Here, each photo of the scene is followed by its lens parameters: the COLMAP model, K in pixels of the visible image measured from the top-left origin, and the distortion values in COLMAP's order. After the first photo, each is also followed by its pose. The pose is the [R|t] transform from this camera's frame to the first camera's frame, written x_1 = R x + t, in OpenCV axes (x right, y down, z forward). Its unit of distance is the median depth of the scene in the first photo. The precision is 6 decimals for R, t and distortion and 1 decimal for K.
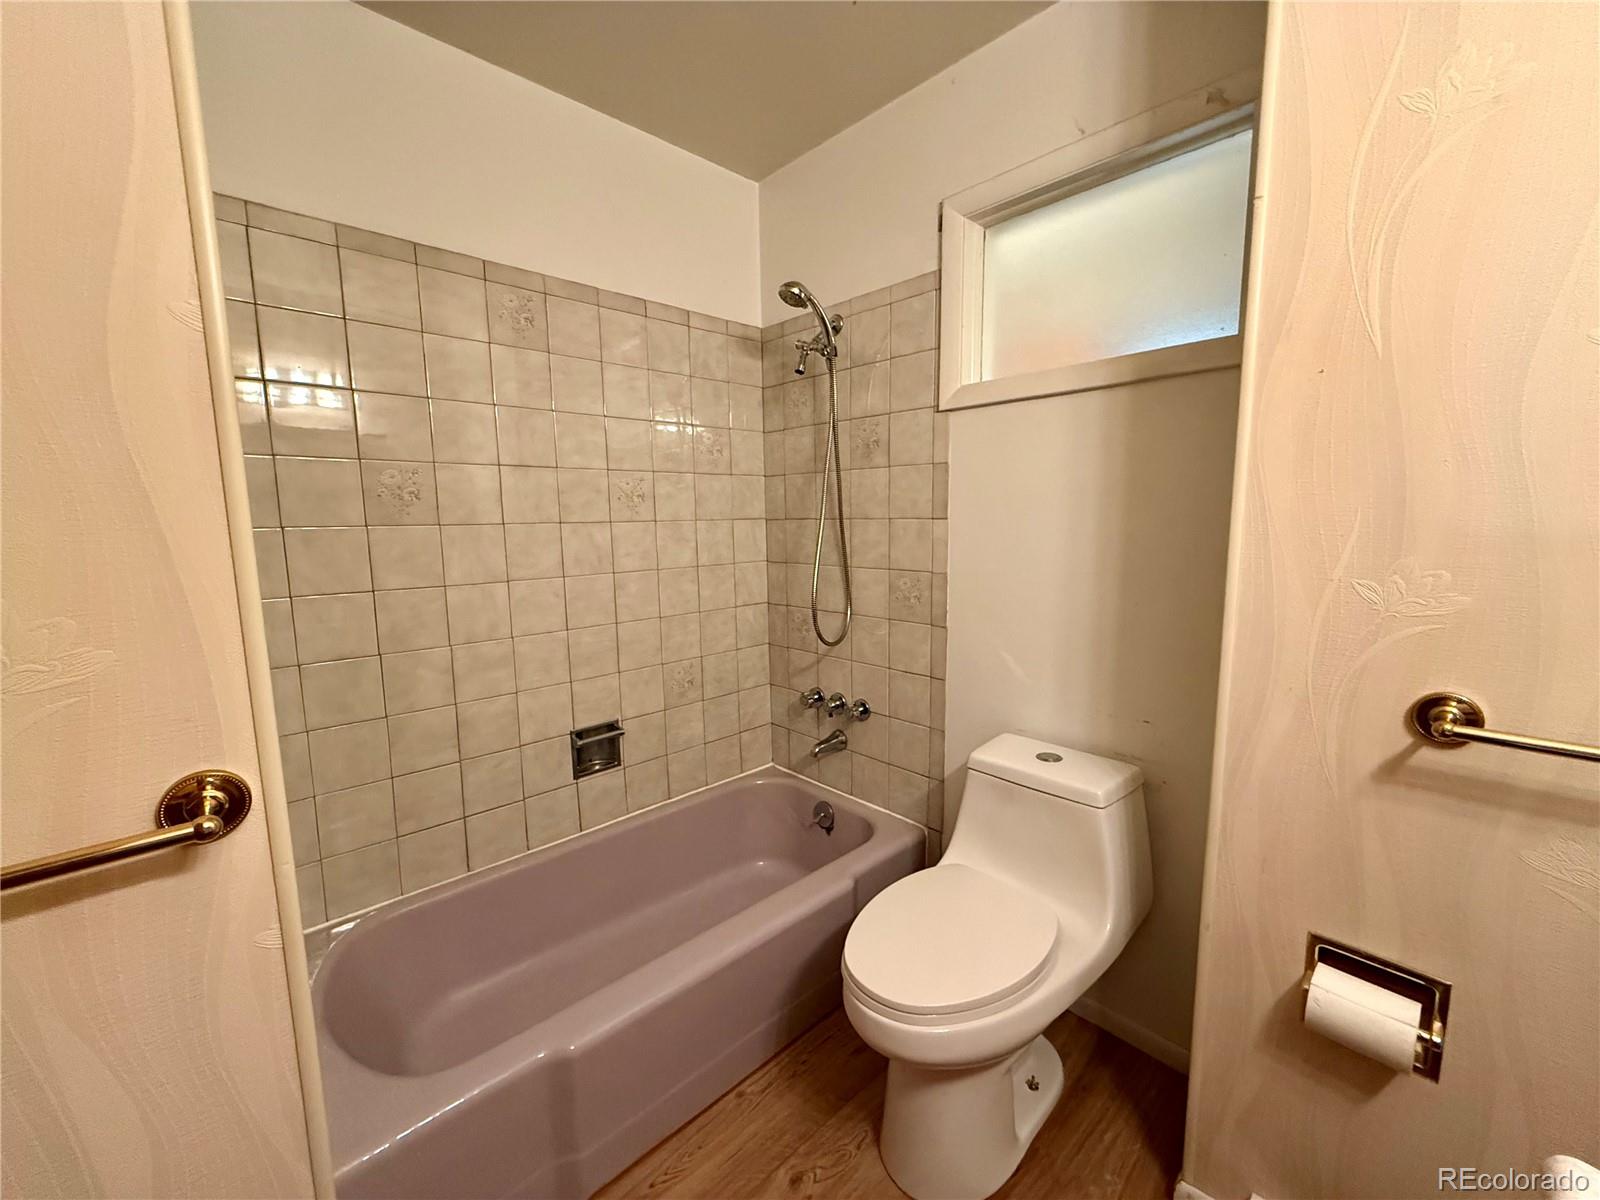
lens RADIAL K [[635.8, 0, 801.2], [0, 635.8, 600.2], [0, 0, 1]] dist [0.000582, -0.000561]
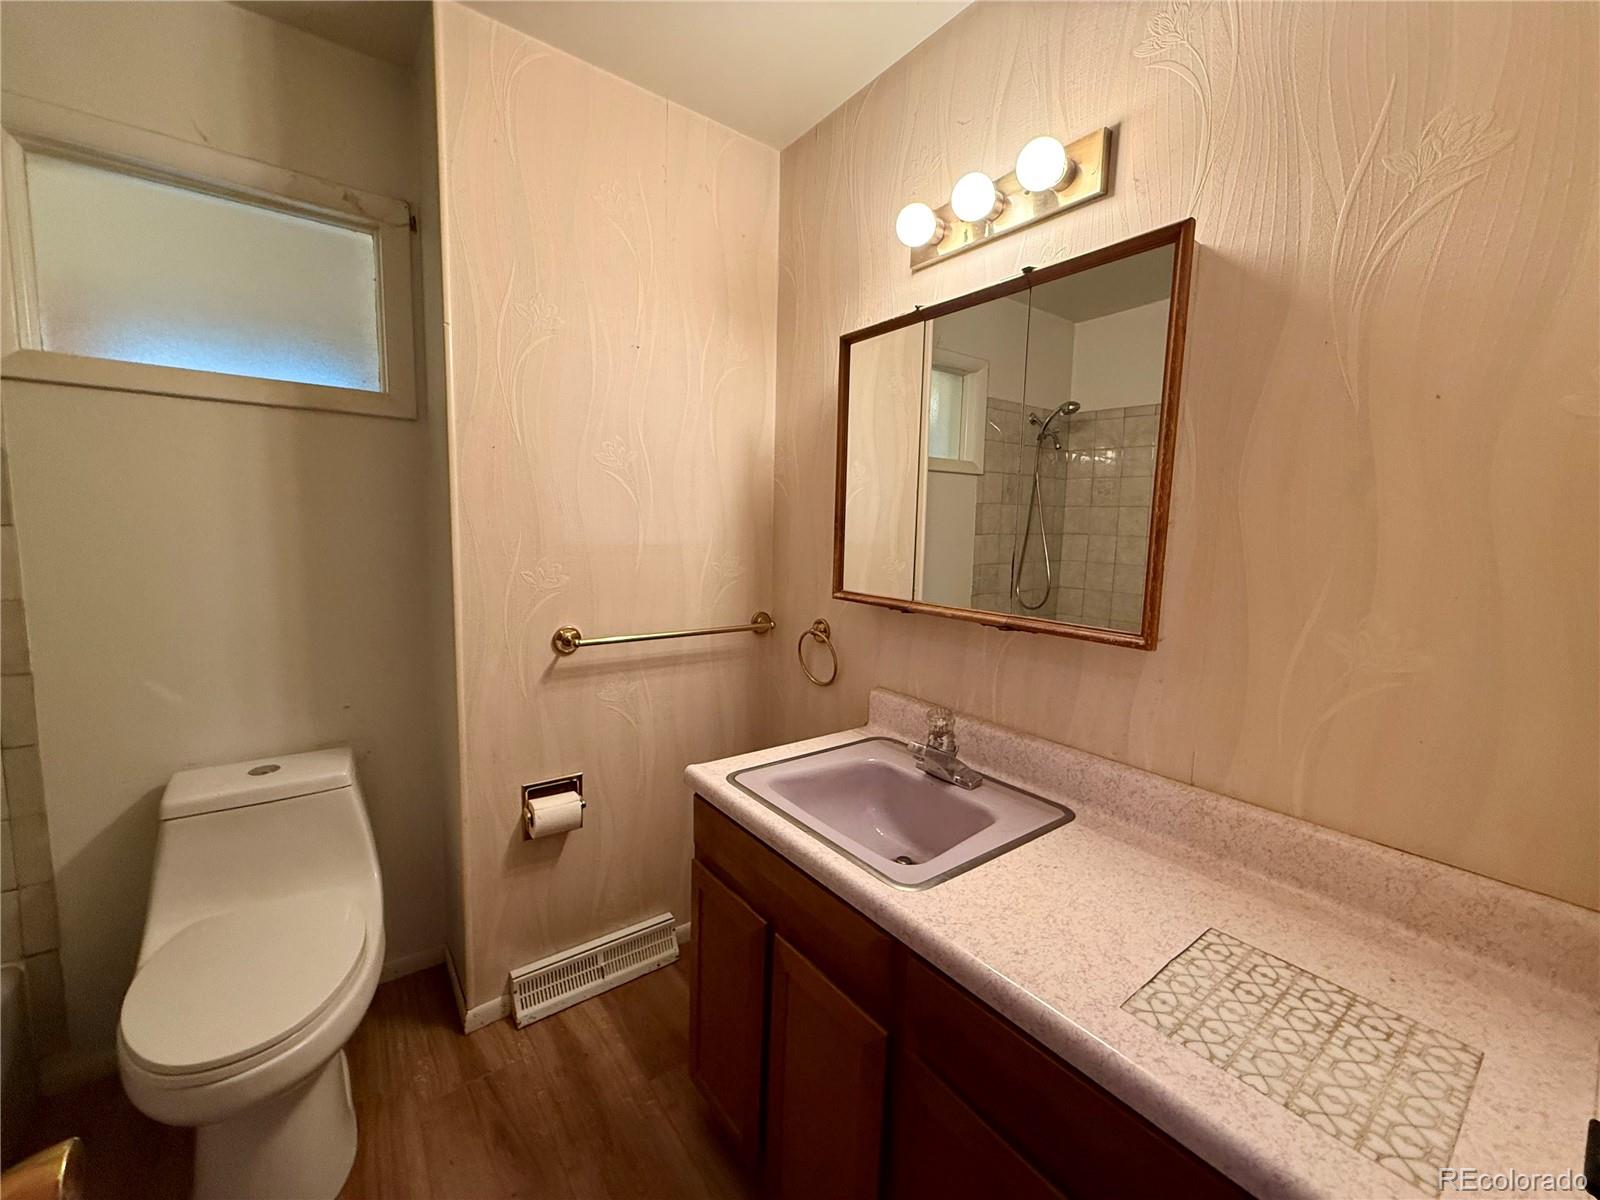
lens RADIAL K [[635.8, 0, 798.2], [0, 635.8, 596.6], [0, 0, 1]] dist [0.000582, -0.000561]
pose [[0.106815, -0.099817, 0.989256, -0.663908], [0.098118, 0.991150, 0.089414, -0.040217], [-0.989426, 0.087513, 0.115663, 0.050290]]
